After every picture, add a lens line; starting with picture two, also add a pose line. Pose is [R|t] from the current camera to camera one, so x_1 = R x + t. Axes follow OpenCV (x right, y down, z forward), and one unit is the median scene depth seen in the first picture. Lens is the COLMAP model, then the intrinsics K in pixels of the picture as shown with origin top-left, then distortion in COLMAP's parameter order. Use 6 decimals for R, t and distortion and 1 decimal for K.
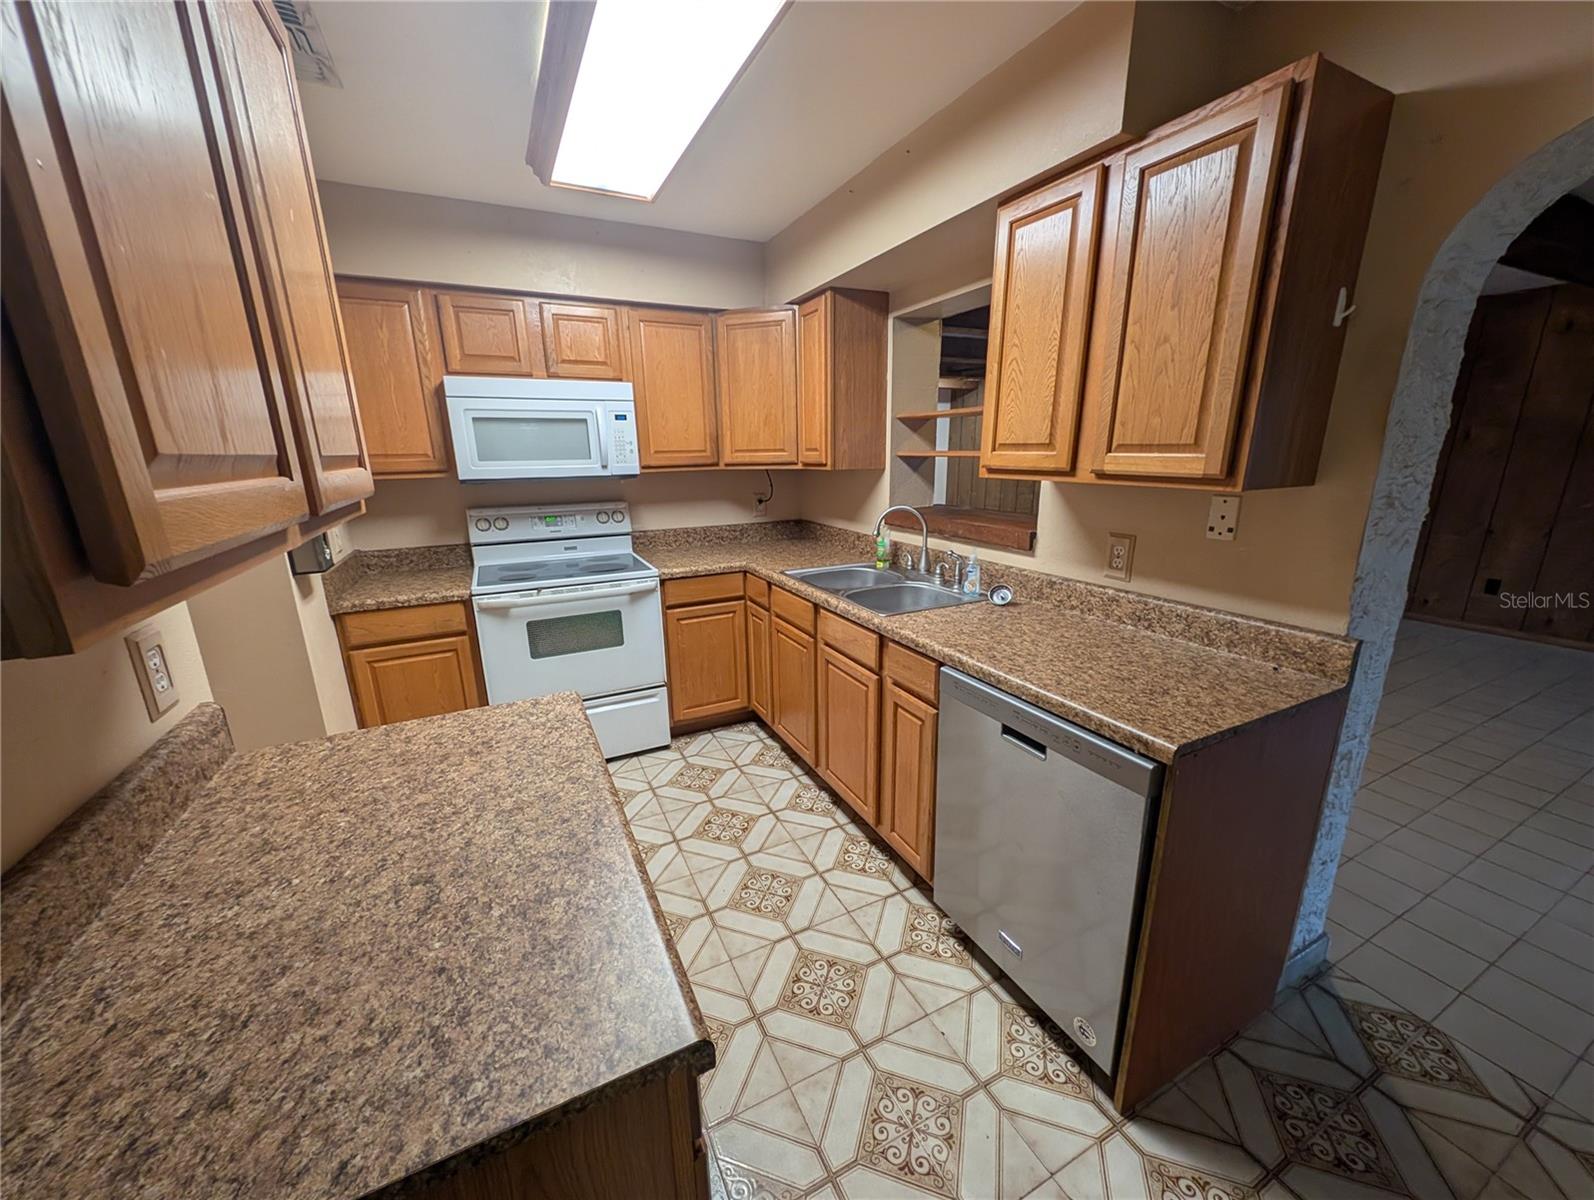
lens RADIAL K [[594.7, 0, 794.5], [0, 594.7, 601.3], [0, 0, 1]] dist [0.005892, -0.001562]
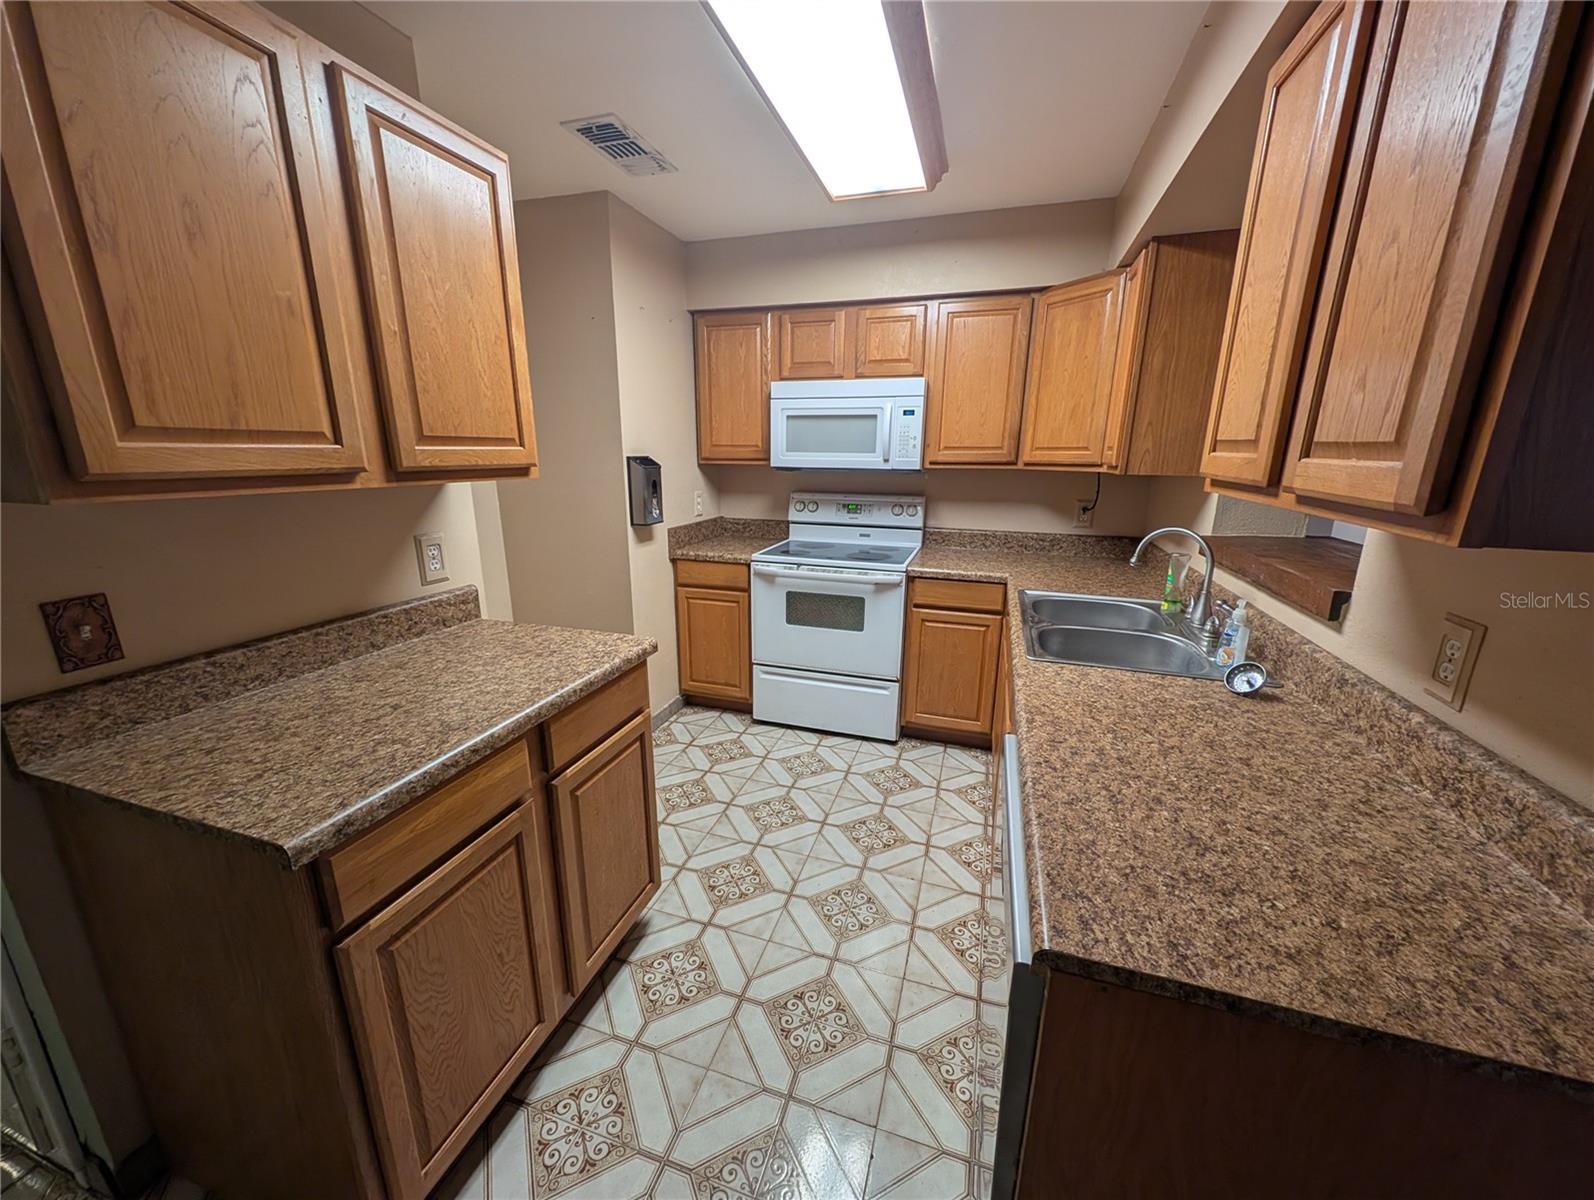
lens RADIAL K [[594.7, 0, 795.6], [0, 594.7, 600.1], [0, 0, 1]] dist [0.005892, -0.001562]
pose [[0.716020, 0.193575, -0.670705, 0.322847], [-0.193178, 0.978208, 0.076095, -0.037450], [0.670819, 0.075080, 0.737811, 0.150197]]
